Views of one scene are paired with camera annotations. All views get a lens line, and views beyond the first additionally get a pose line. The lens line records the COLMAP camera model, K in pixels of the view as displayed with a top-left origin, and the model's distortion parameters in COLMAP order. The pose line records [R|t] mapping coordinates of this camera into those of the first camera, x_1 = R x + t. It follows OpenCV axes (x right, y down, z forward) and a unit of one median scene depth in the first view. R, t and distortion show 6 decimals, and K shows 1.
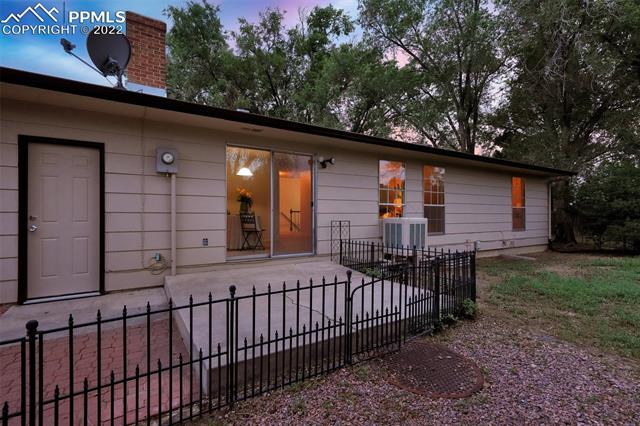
lens RADIAL K [[304.4, 0, 320.0], [0, 304.4, 213.0], [0, 0, 1]] dist [0.004097, 0.000585]
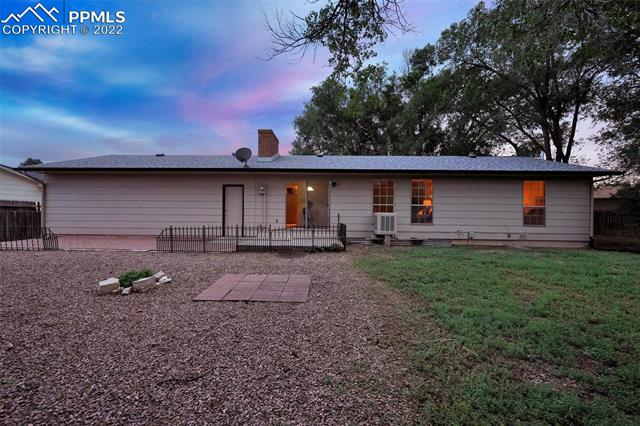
lens RADIAL K [[256.2, 0, 320.0], [0, 256.2, 213.0], [0, 0, 1]] dist [-0.001499, -0.000068]
pose [[0.838383, 0.016331, -0.544836, 0.689056], [-0.008827, 0.999827, 0.016387, -0.003230], [0.545010, -0.008929, 0.838382, -0.362778]]
